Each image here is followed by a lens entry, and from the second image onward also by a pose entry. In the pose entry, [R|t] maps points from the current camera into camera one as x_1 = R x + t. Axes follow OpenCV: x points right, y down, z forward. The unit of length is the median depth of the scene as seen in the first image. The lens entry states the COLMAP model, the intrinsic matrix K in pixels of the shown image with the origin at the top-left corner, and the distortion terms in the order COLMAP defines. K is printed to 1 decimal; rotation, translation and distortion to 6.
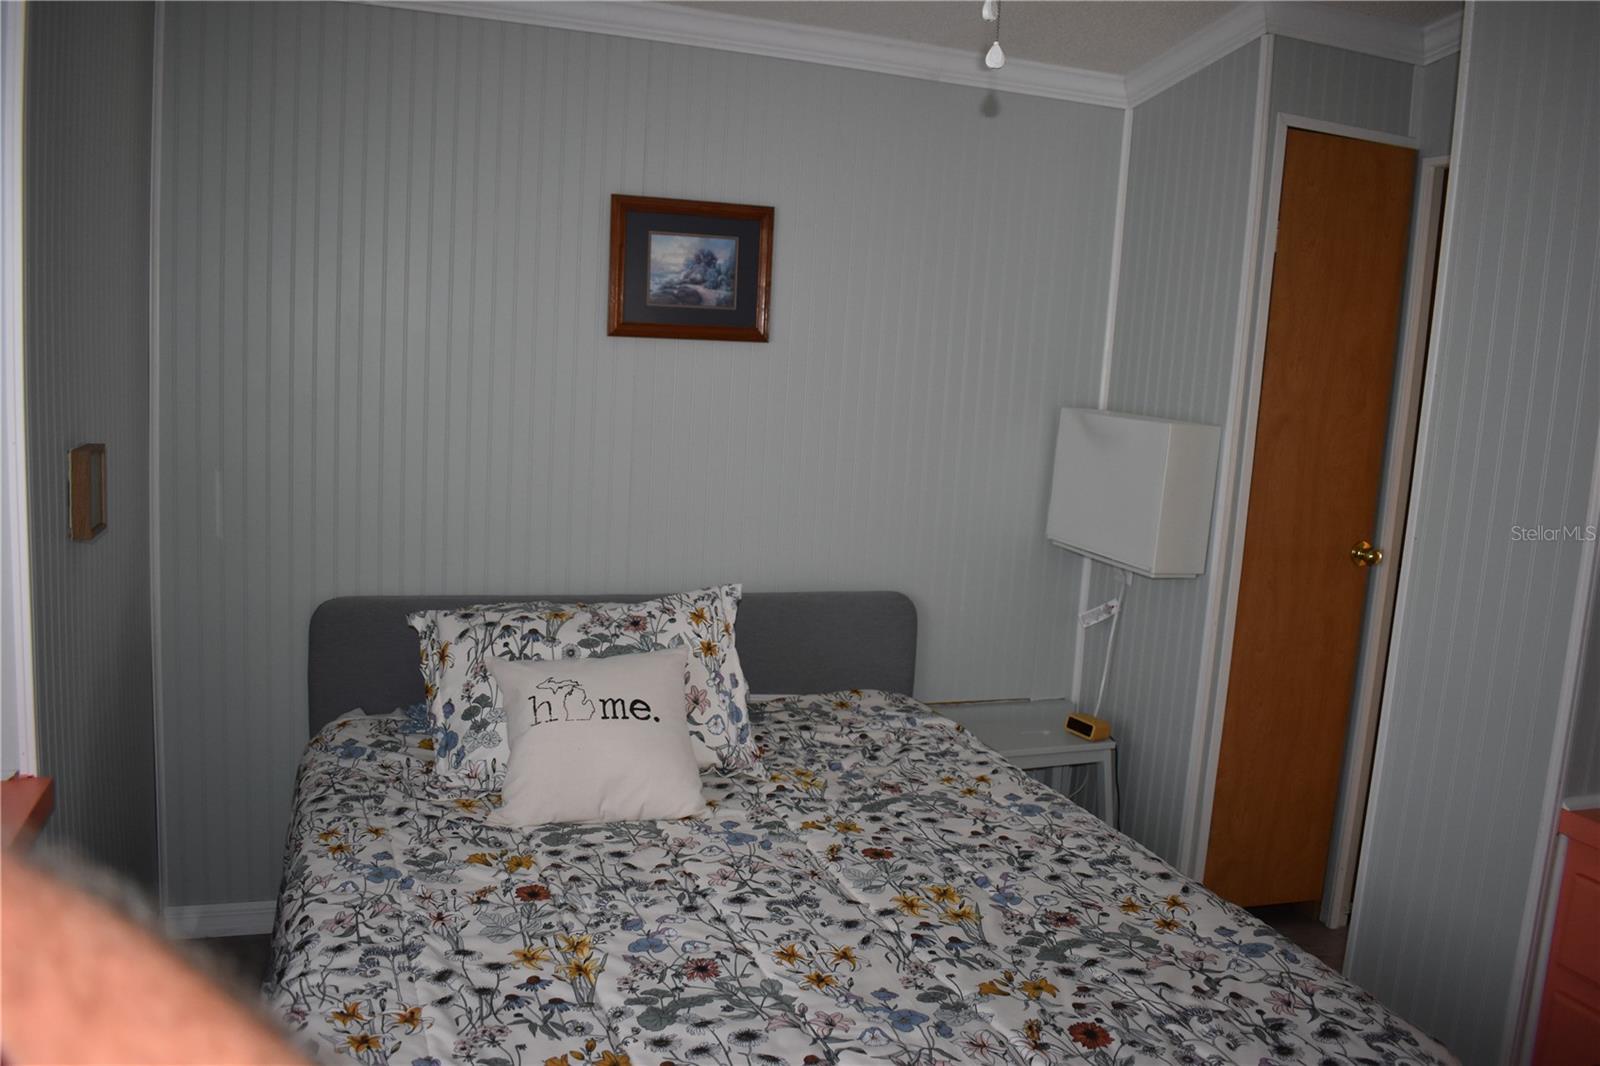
lens RADIAL K [[1297.4, 0, 811.0], [0, 1297.4, 527.2], [0, 0, 1]] dist [-0.082907, 0.014164]
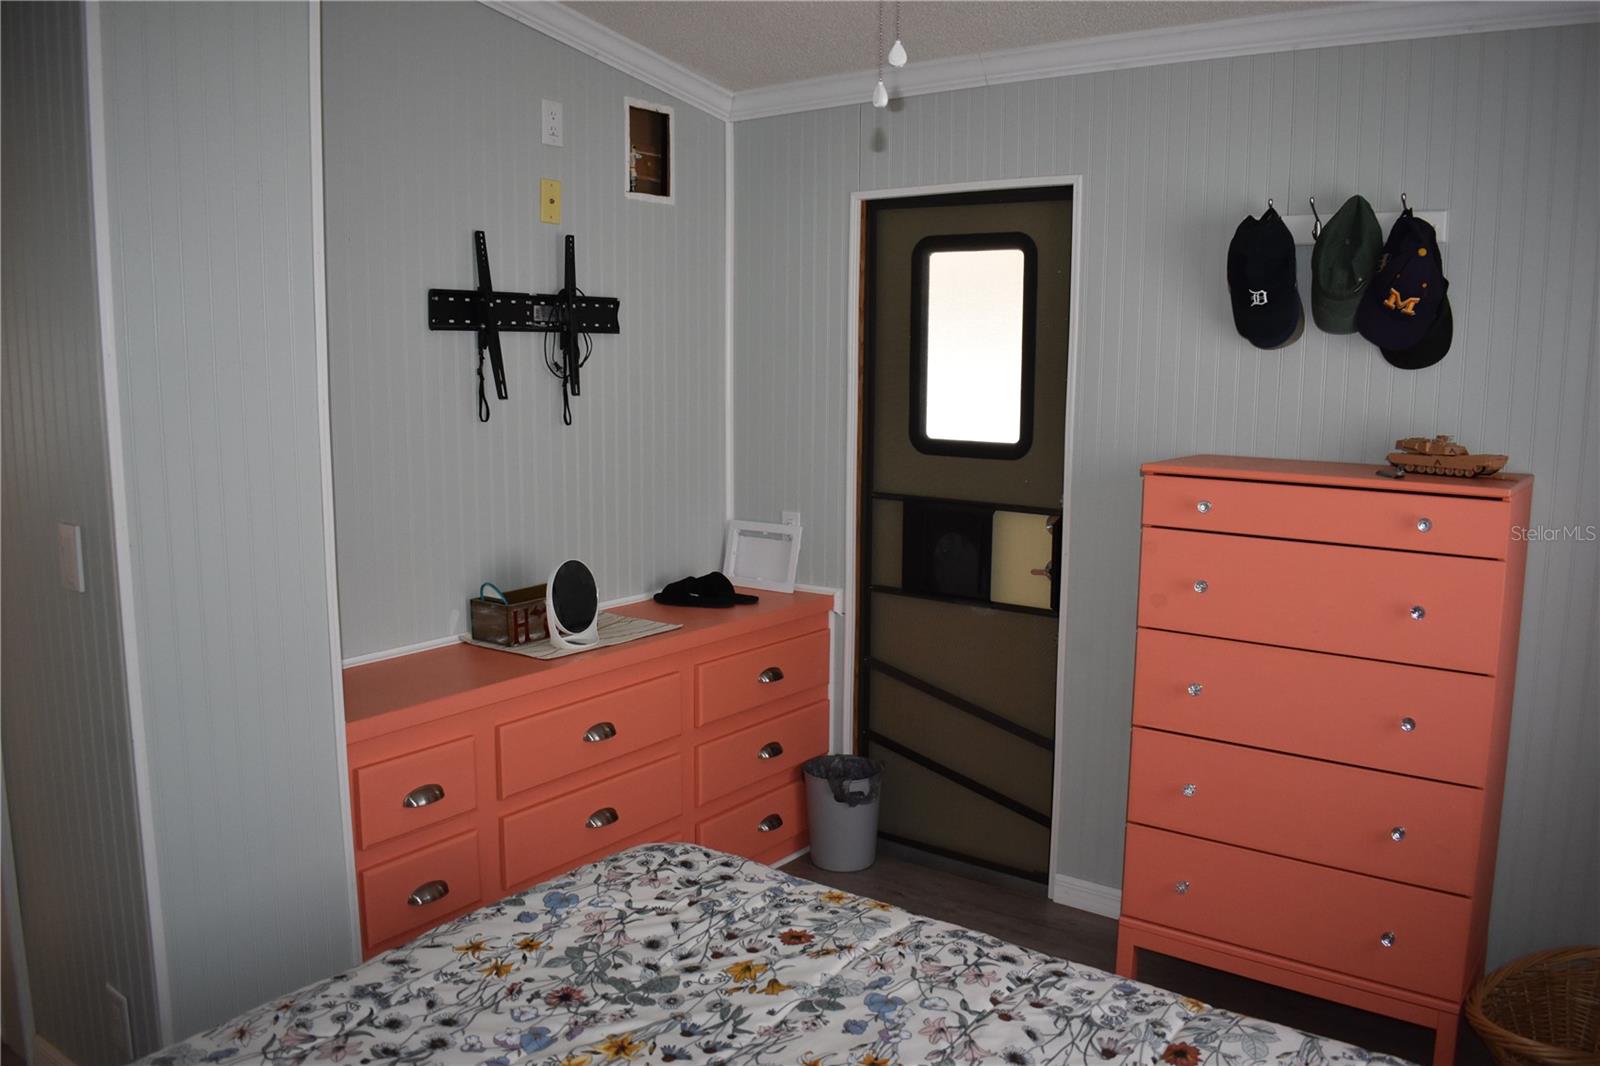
lens RADIAL K [[1297.4, 0, 812.1], [0, 1297.4, 538.0], [0, 0, 1]] dist [-0.082907, 0.014164]
pose [[-0.547368, -0.192058, 0.814556, -0.604476], [0.087459, 0.954854, 0.283909, -0.253966], [-0.832309, 0.226643, -0.505860, 1.334024]]
